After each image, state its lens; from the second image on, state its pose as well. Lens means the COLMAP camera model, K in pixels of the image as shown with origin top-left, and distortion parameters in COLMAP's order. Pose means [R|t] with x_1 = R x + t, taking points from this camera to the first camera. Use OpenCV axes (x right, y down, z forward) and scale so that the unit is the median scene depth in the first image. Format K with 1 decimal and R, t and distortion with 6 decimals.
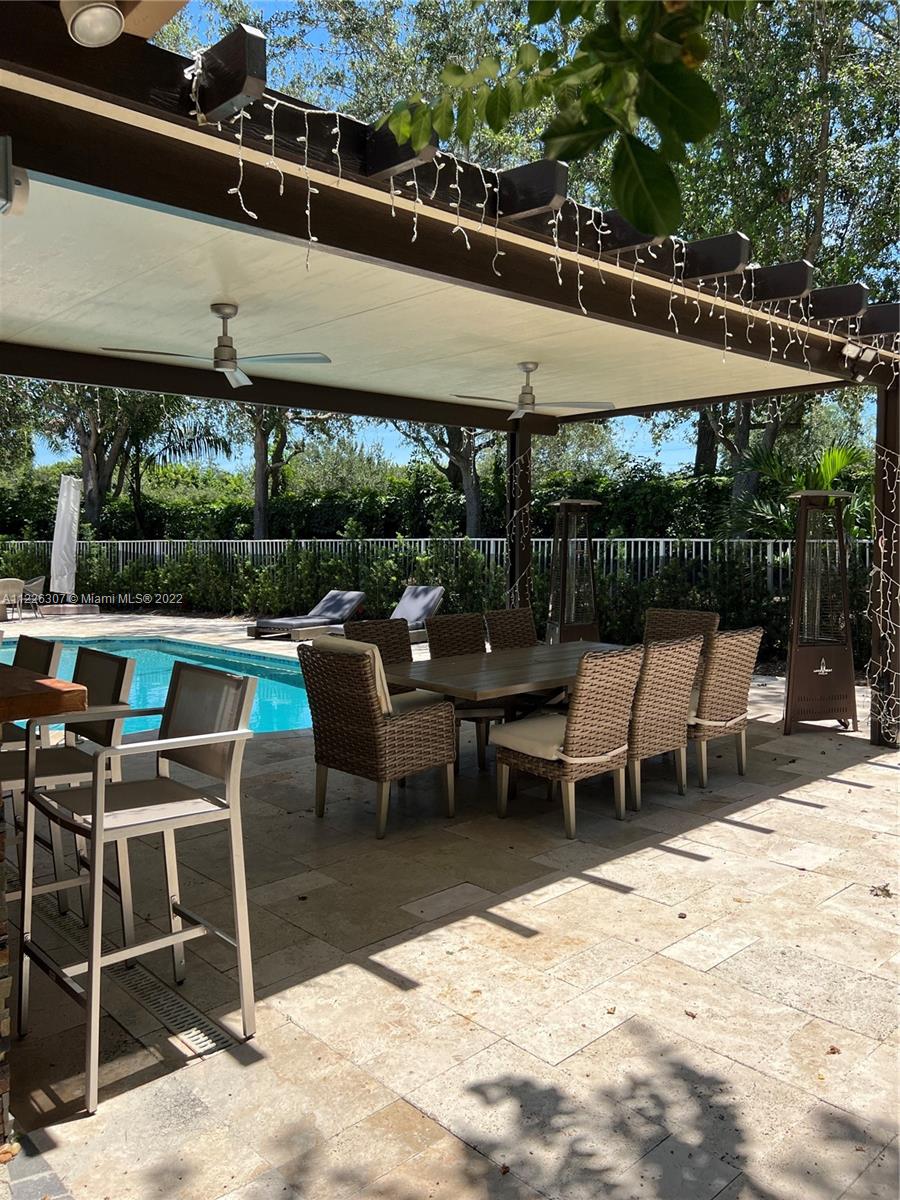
lens RADIAL K [[905.1, 0, 451.4], [0, 905.1, 599.9], [0, 0, 1]] dist [0.028372, -0.013760]
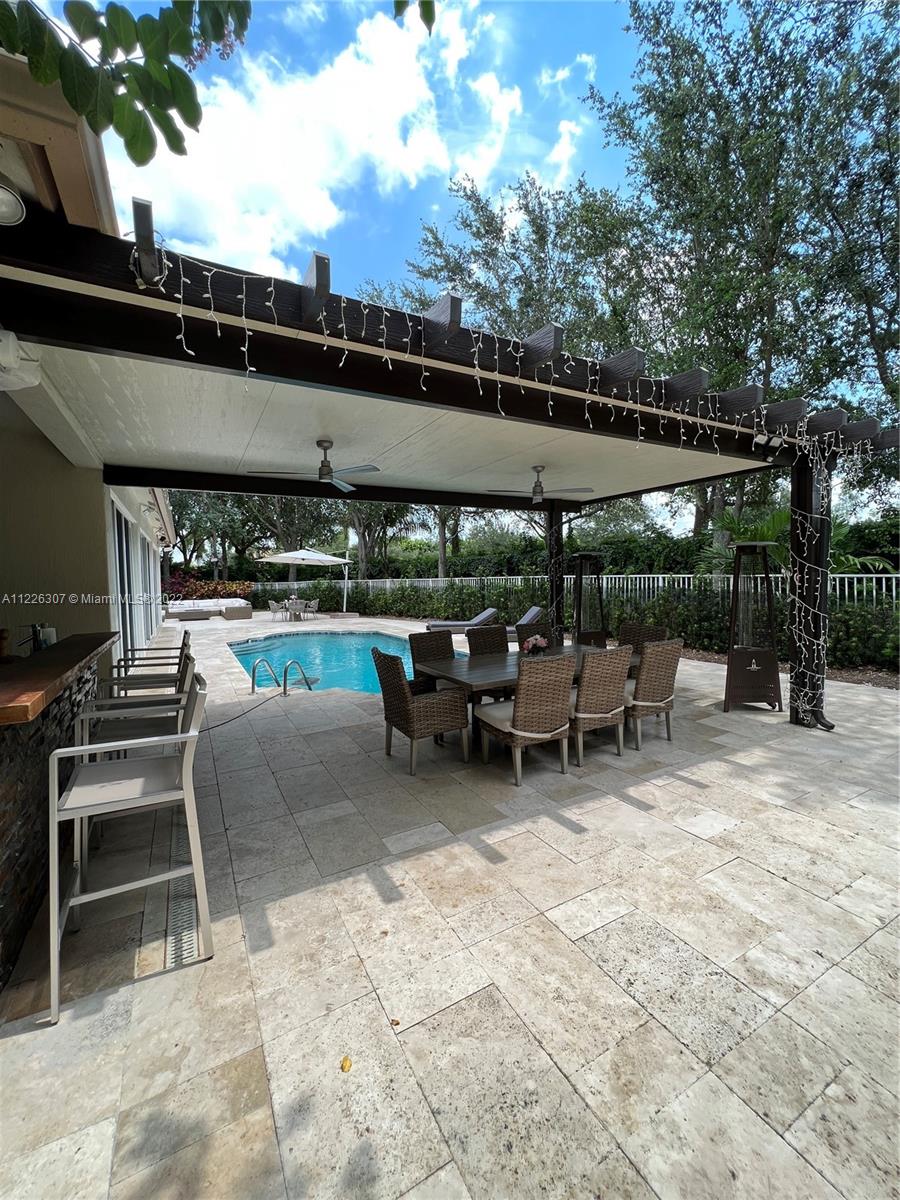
lens RADIAL K [[477.0, 0, 448.7], [0, 477.0, 600.1], [0, 0, 1]] dist [0.001715, 0.000448]
pose [[0.969925, -0.002782, -0.243387, 0.178090], [-0.001063, 0.999877, -0.015665, -0.022752], [0.243401, 0.015453, 0.969803, 0.218988]]
